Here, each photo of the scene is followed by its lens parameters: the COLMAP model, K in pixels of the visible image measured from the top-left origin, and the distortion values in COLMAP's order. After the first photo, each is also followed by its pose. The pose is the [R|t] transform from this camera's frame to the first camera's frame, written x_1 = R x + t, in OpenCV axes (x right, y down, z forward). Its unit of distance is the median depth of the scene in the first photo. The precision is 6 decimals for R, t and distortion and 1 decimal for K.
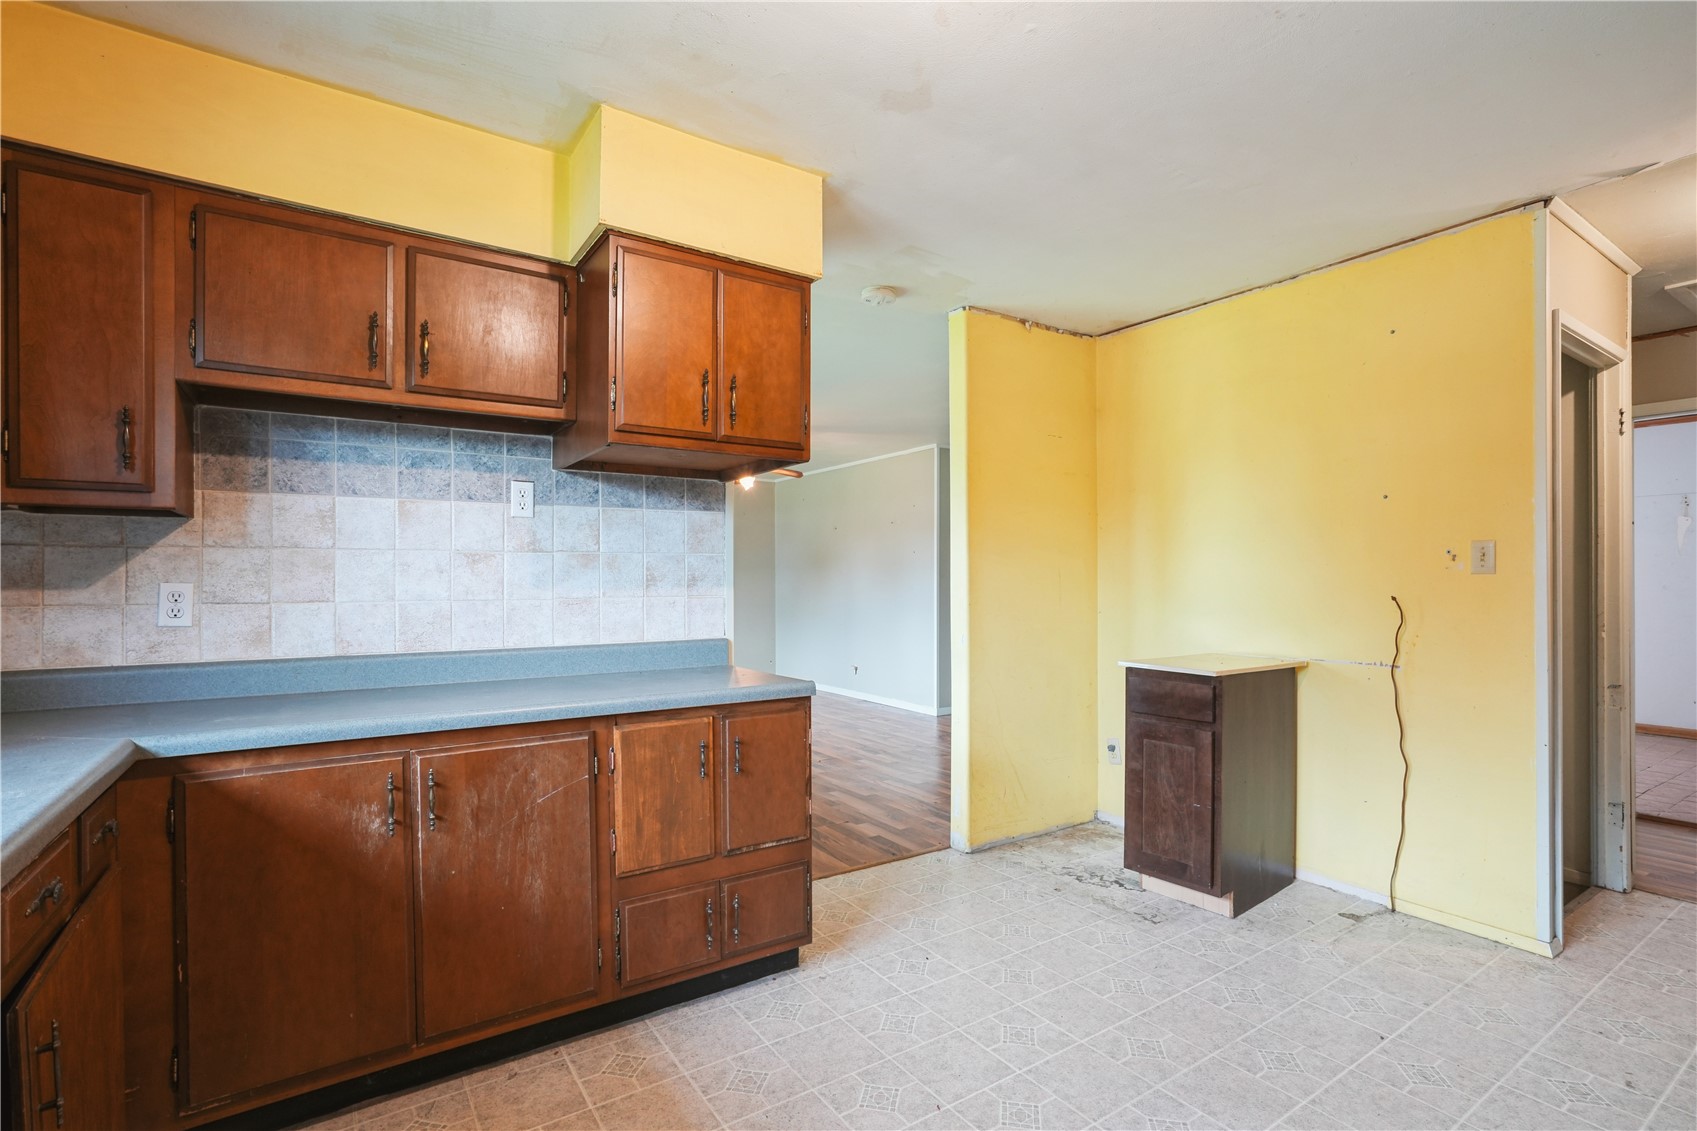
lens RADIAL K [[789.0, 0, 847.9], [0, 789.0, 579.4], [0, 0, 1]] dist [-0.035981, 0.011240]
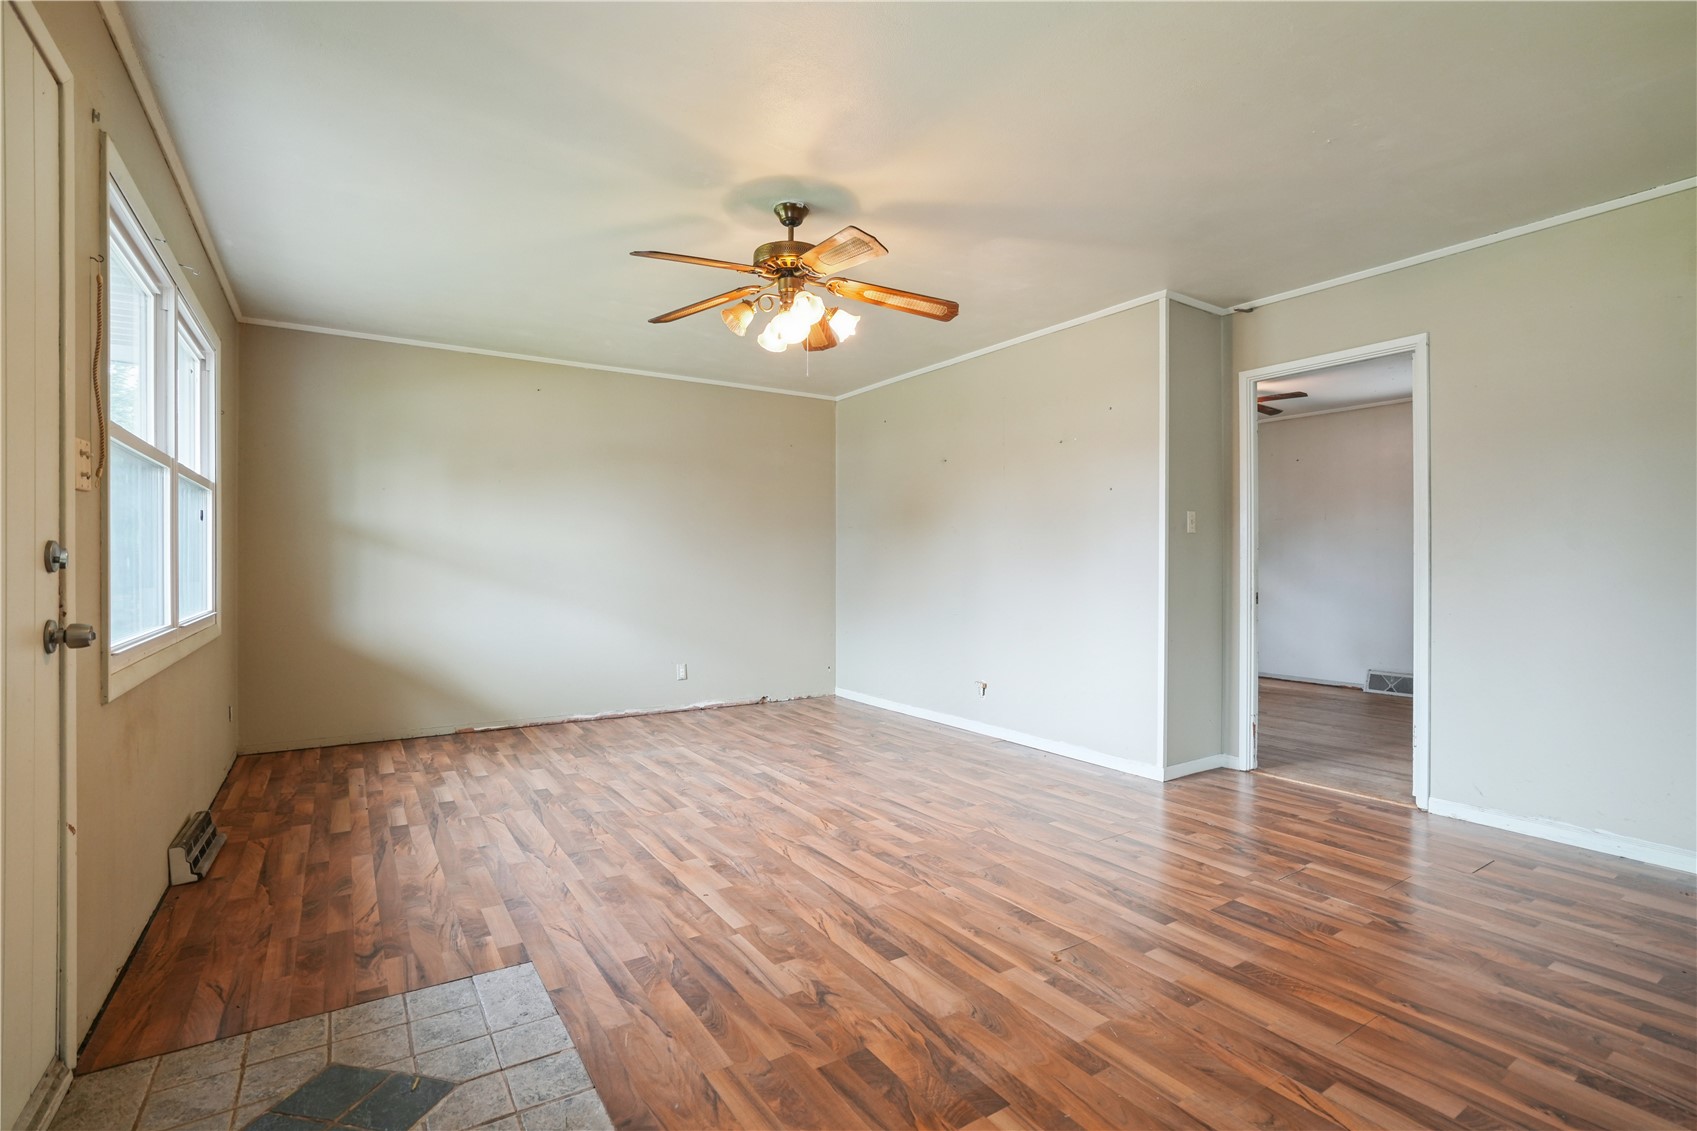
lens RADIAL K [[789.0, 0, 841.3], [0, 789.0, 565.4], [0, 0, 1]] dist [-0.035981, 0.011240]
pose [[0.999875, 0.001315, -0.015785, -0.359731], [-0.001286, 0.999997, 0.001883, 0.072187], [0.015788, -0.001863, 0.999874, 1.542306]]
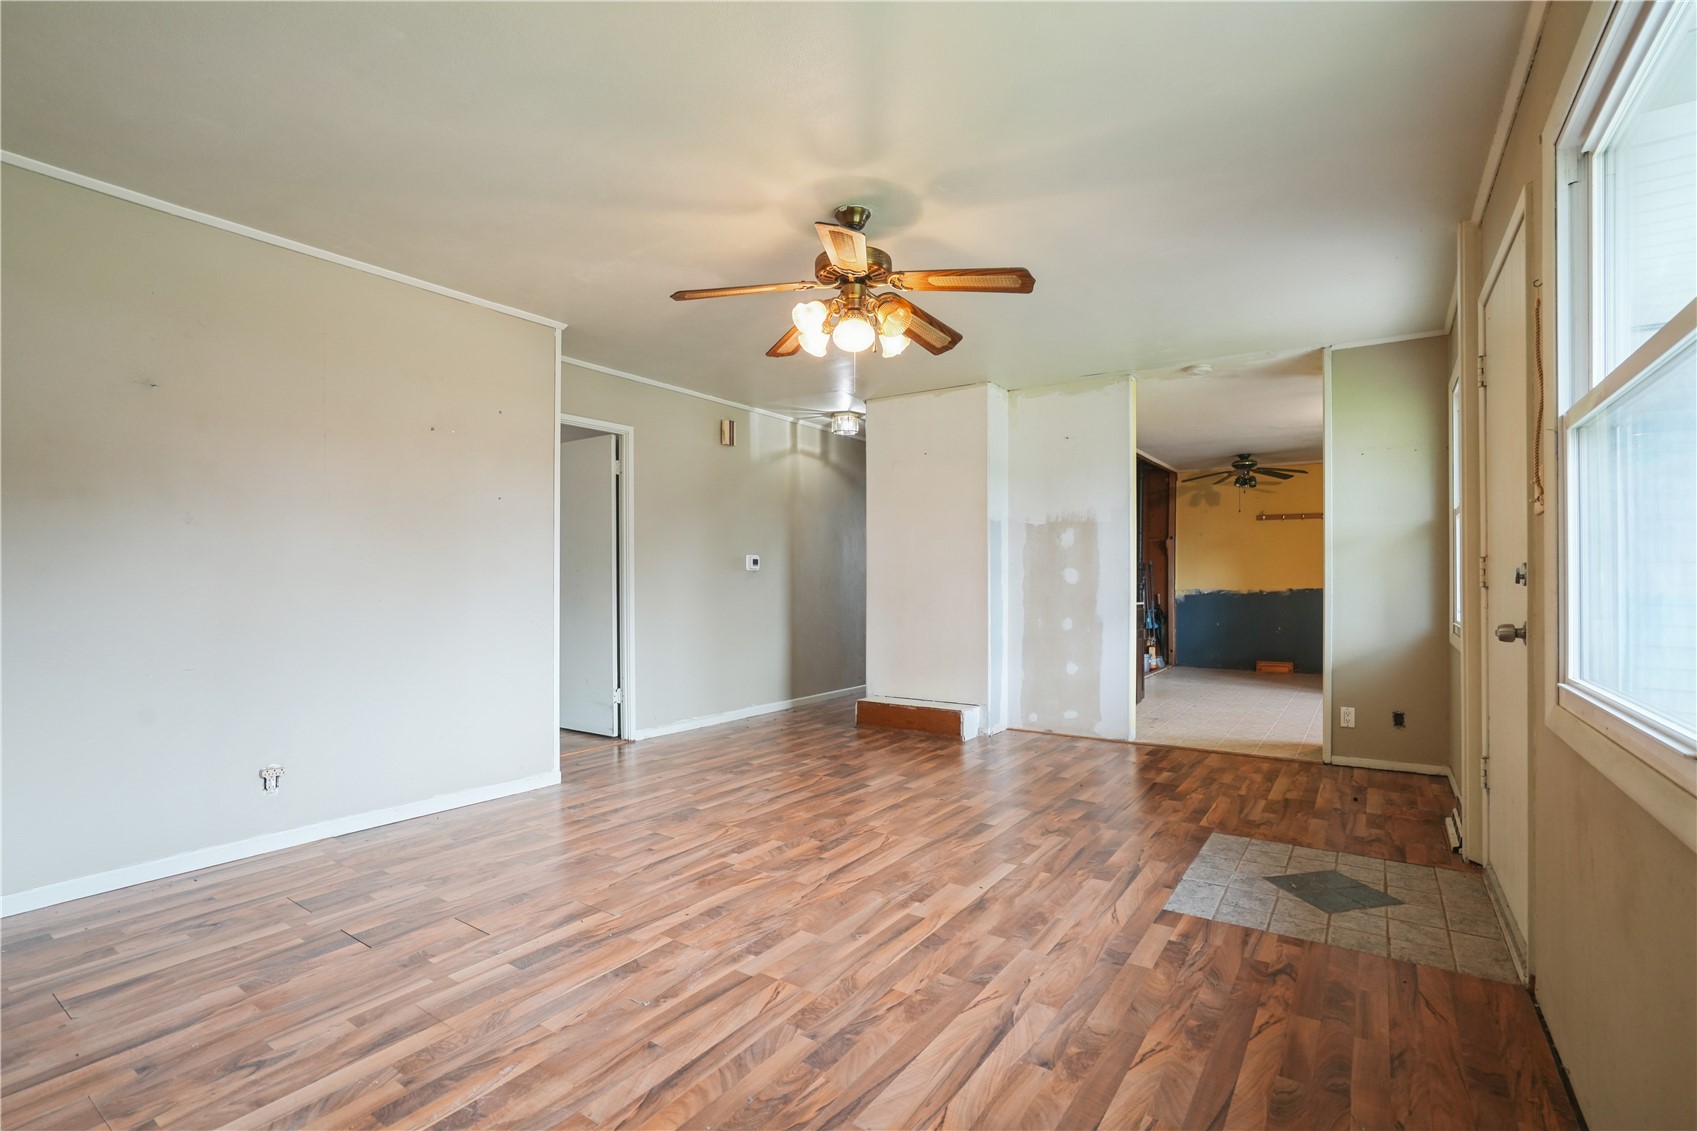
lens RADIAL K [[789.0, 0, 848.7], [0, 789.0, 574.4], [0, 0, 1]] dist [-0.035981, 0.011240]
pose [[-0.377603, 0.007252, 0.925939, -1.670364], [-0.002265, 0.999959, -0.008755, 0.076268], [-0.925965, -0.005404, -0.377571, 3.385477]]
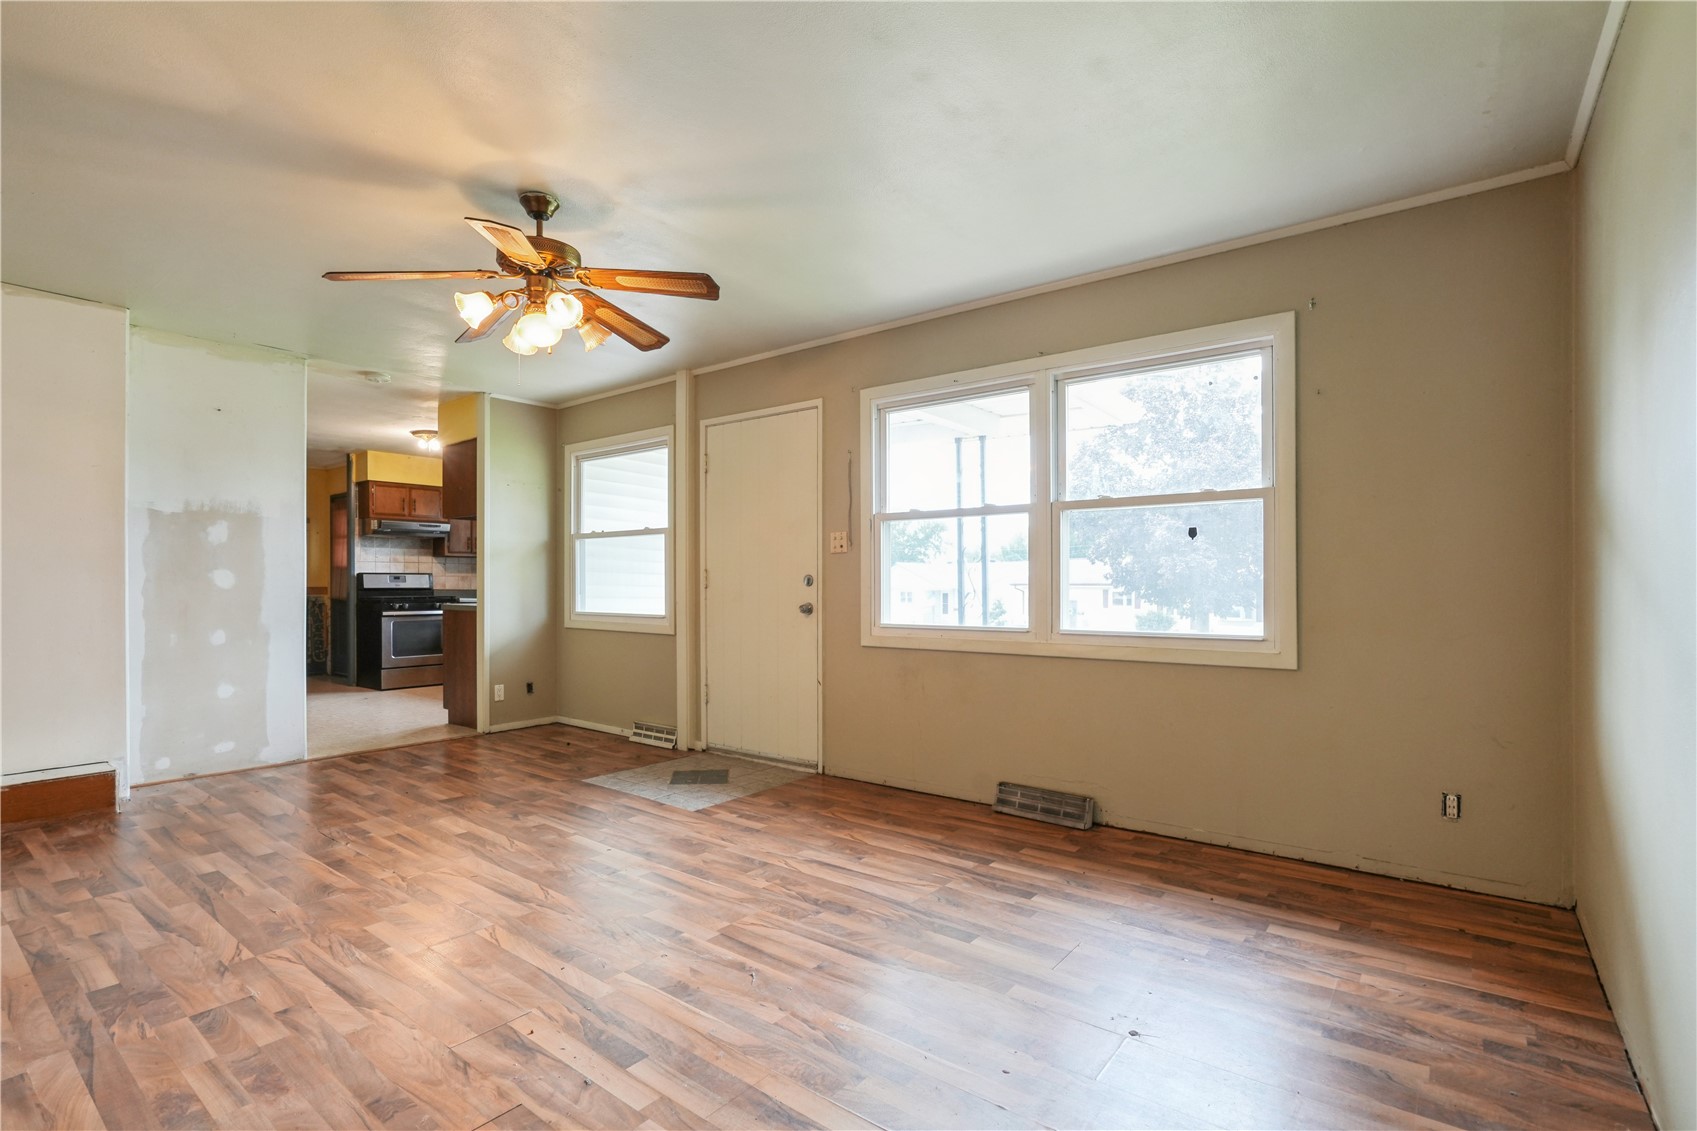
lens RADIAL K [[789.0, 0, 857.6], [0, 789.0, 595.7], [0, 0, 1]] dist [-0.035981, 0.011240]
pose [[-0.944713, 0.004620, -0.327865, -0.540219], [0.000456, 0.999918, 0.012774, 0.076509], [0.327897, 0.011919, -0.944638, 4.231912]]
